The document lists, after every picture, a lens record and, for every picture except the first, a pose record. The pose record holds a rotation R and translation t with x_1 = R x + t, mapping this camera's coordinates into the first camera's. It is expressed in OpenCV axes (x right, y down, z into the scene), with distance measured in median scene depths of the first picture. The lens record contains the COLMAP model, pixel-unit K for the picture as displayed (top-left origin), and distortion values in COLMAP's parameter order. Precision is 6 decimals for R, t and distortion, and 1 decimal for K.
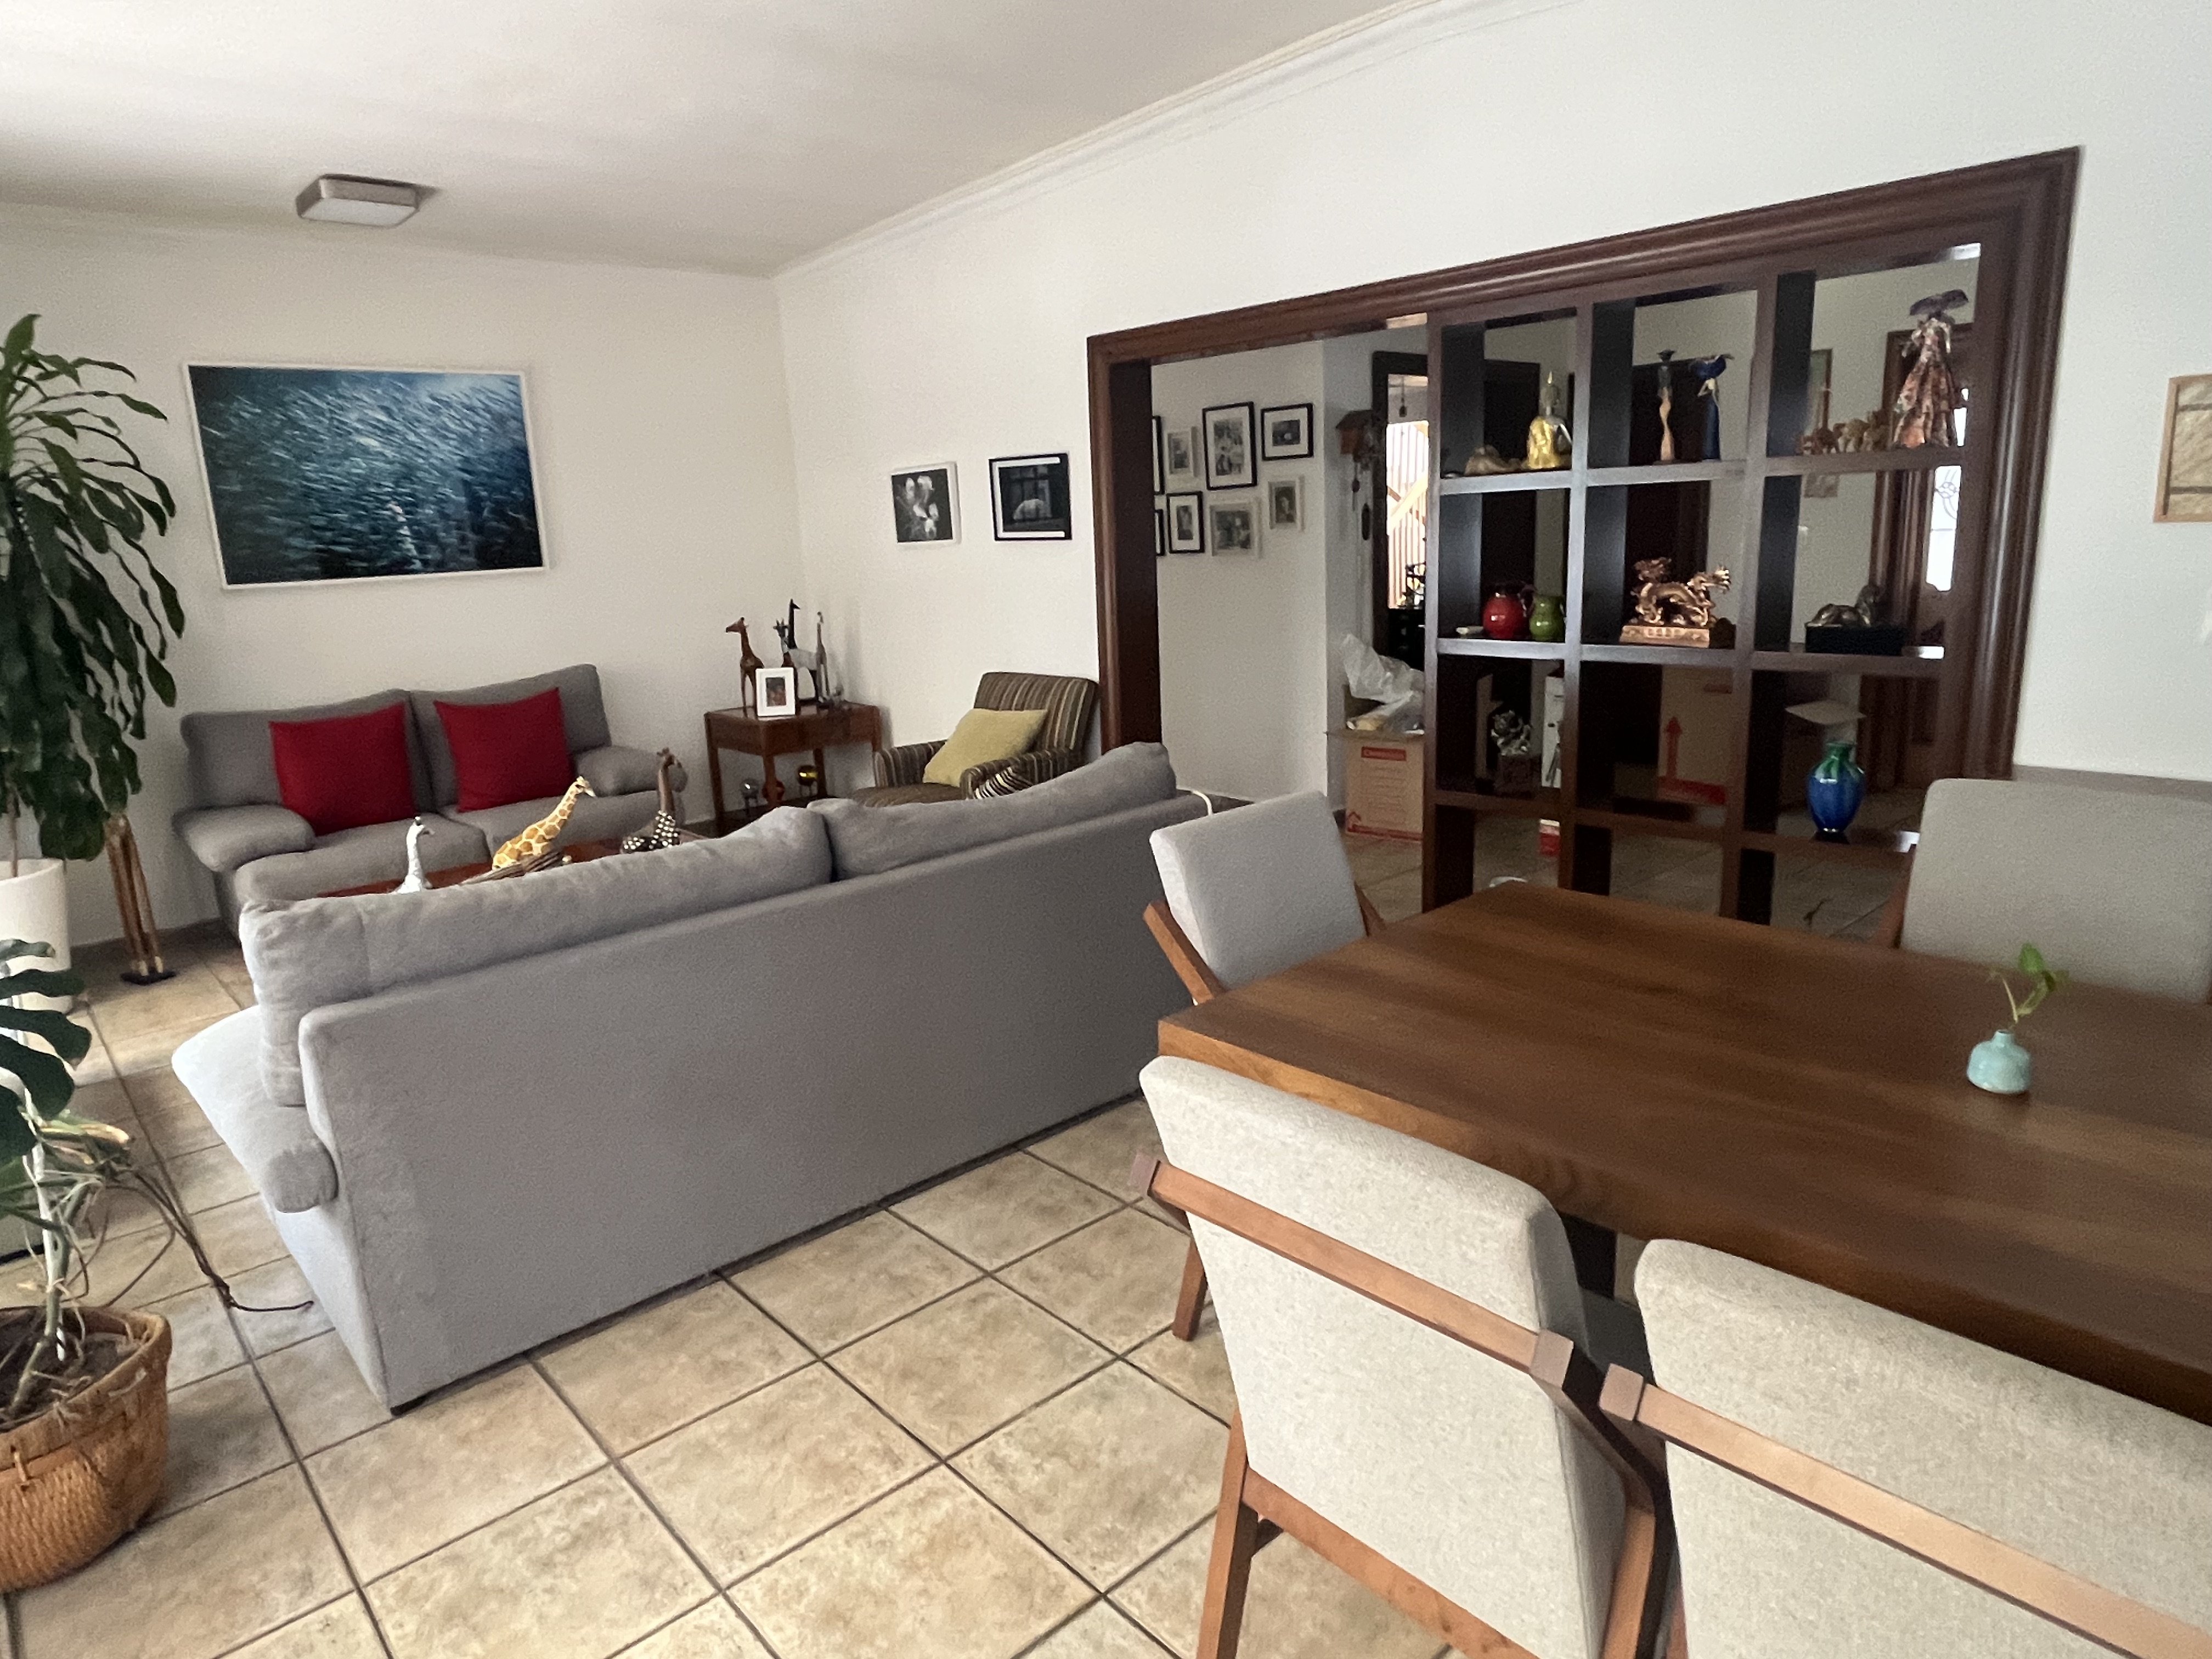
lens RADIAL K [[1352.4, 0, 1100.1], [0, 1352.4, 830.6], [0, 0, 1]] dist [-0.000997, -0.001455]
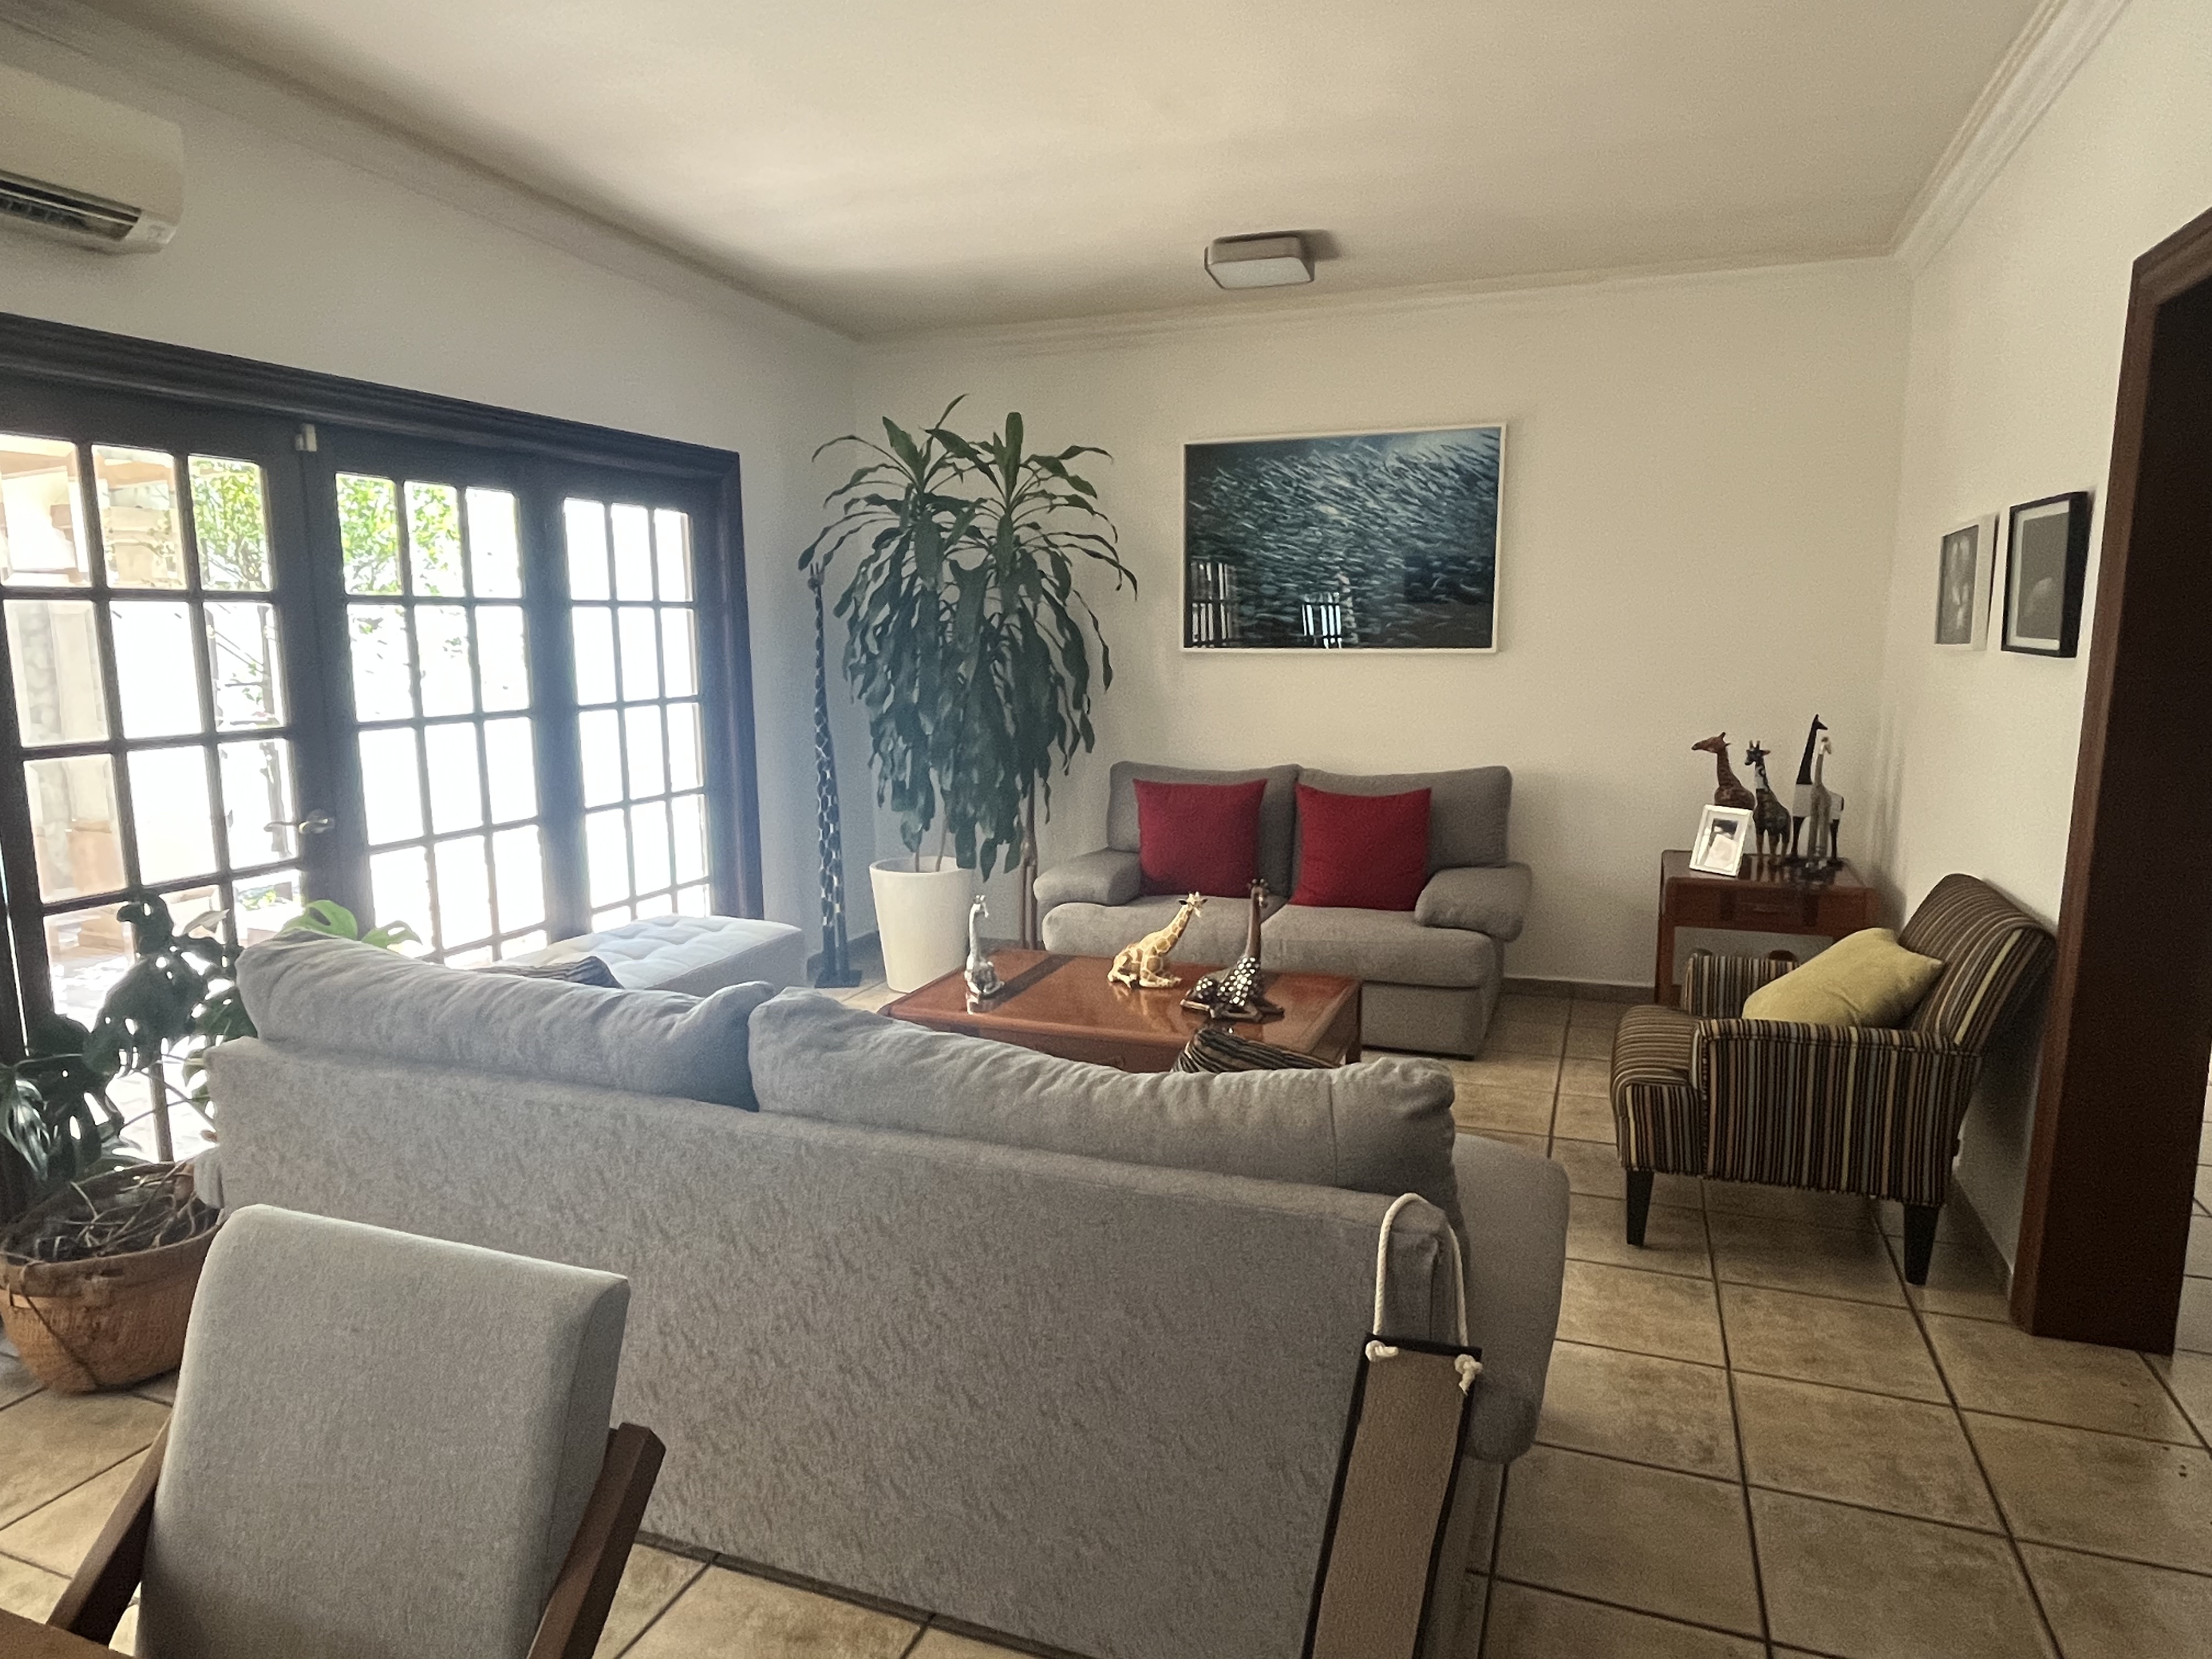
lens RADIAL K [[1352.4, 0, 1100.1], [0, 1352.4, 830.6], [0, 0, 1]] dist [-0.000997, -0.001455]
pose [[0.464419, 0.174536, -0.868247, 0.254761], [-0.215015, 0.973276, 0.080640, -0.107441], [0.859118, 0.149235, 0.489536, 0.420345]]
